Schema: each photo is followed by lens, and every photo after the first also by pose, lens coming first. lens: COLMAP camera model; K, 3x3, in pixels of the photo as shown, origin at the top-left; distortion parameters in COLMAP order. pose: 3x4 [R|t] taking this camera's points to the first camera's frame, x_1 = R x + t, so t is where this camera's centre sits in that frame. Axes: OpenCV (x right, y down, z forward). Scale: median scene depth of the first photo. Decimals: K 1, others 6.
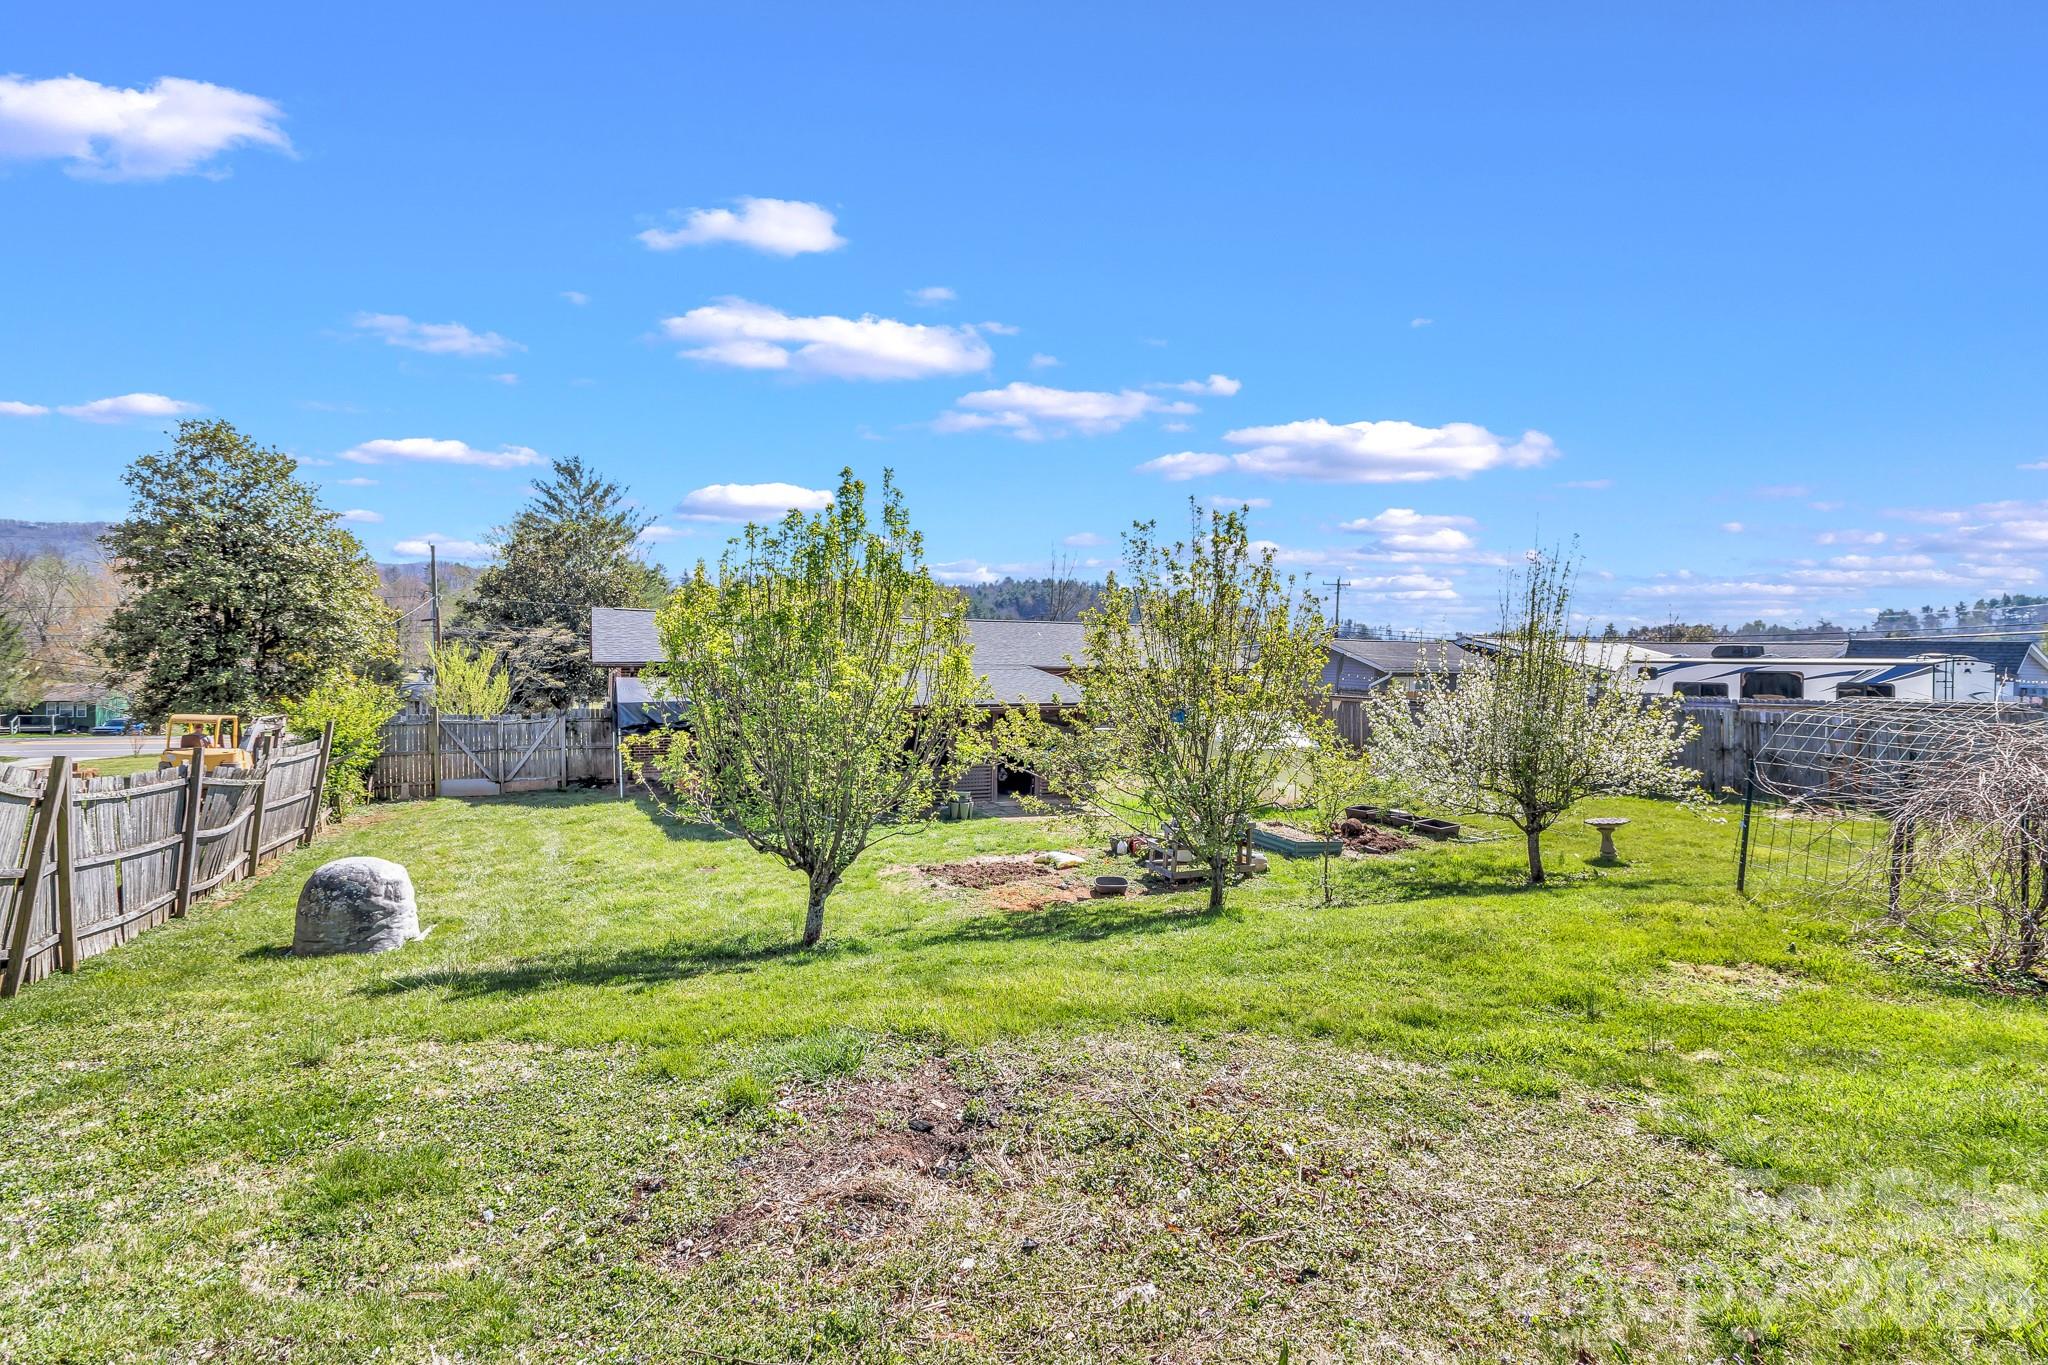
lens RADIAL K [[947.5, 0, 1029.3], [0, 947.5, 684.2], [0, 0, 1]] dist [-0.007488, 0.000433]
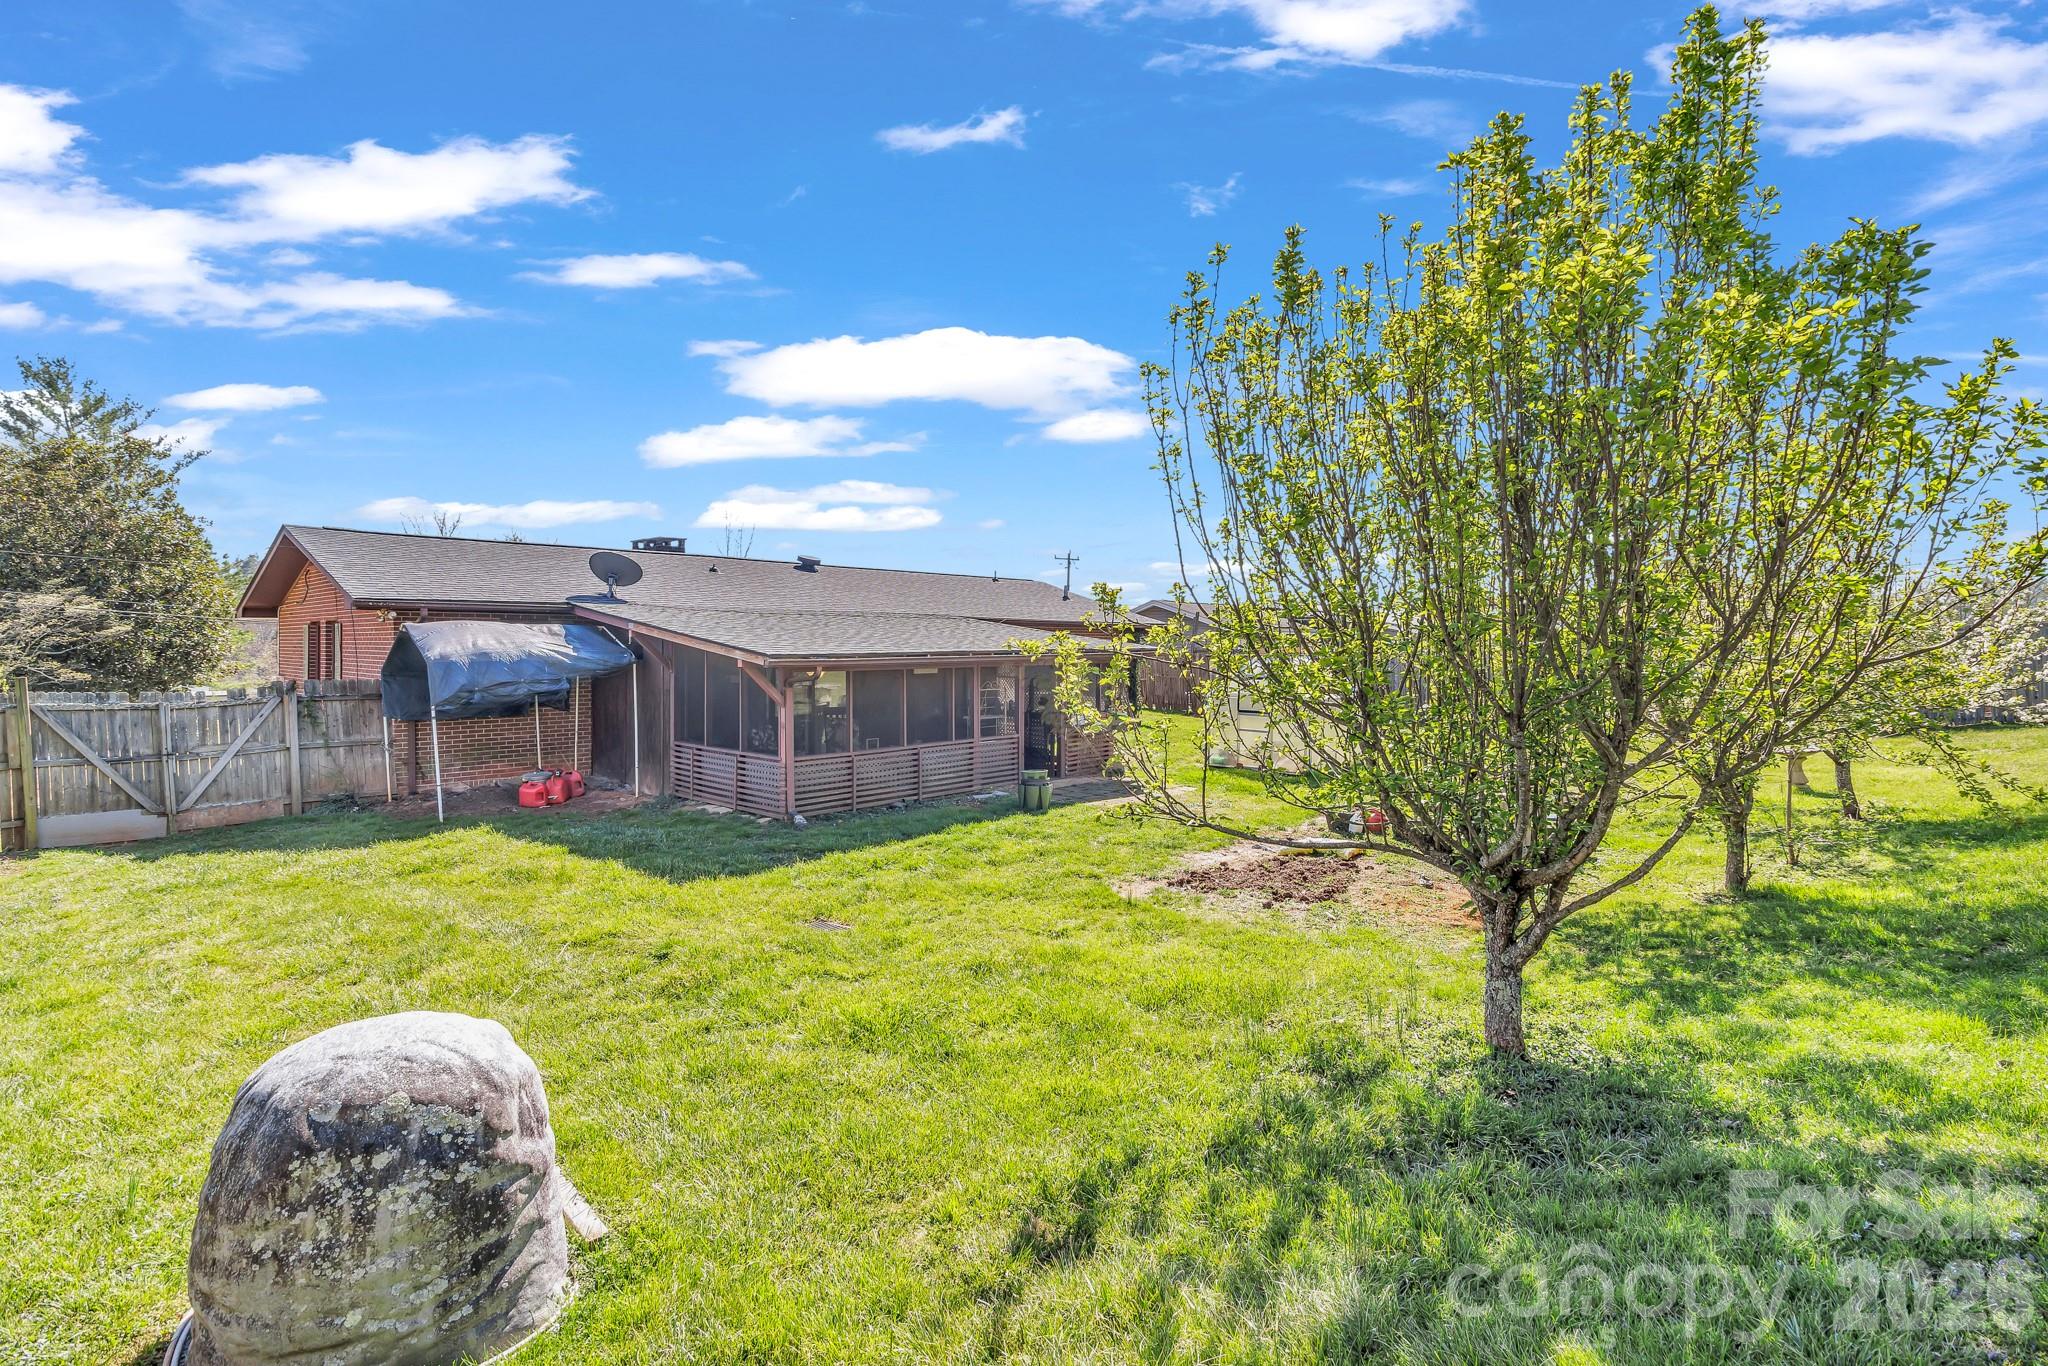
lens RADIAL K [[947.5, 0, 1019.1], [0, 947.5, 674.5], [0, 0, 1]] dist [-0.007488, 0.000433]
pose [[0.925997, -0.026615, 0.376592, -0.297495], [0.027335, 0.999620, 0.003432, 0.033081], [-0.376541, 0.007116, 0.926373, 0.293089]]
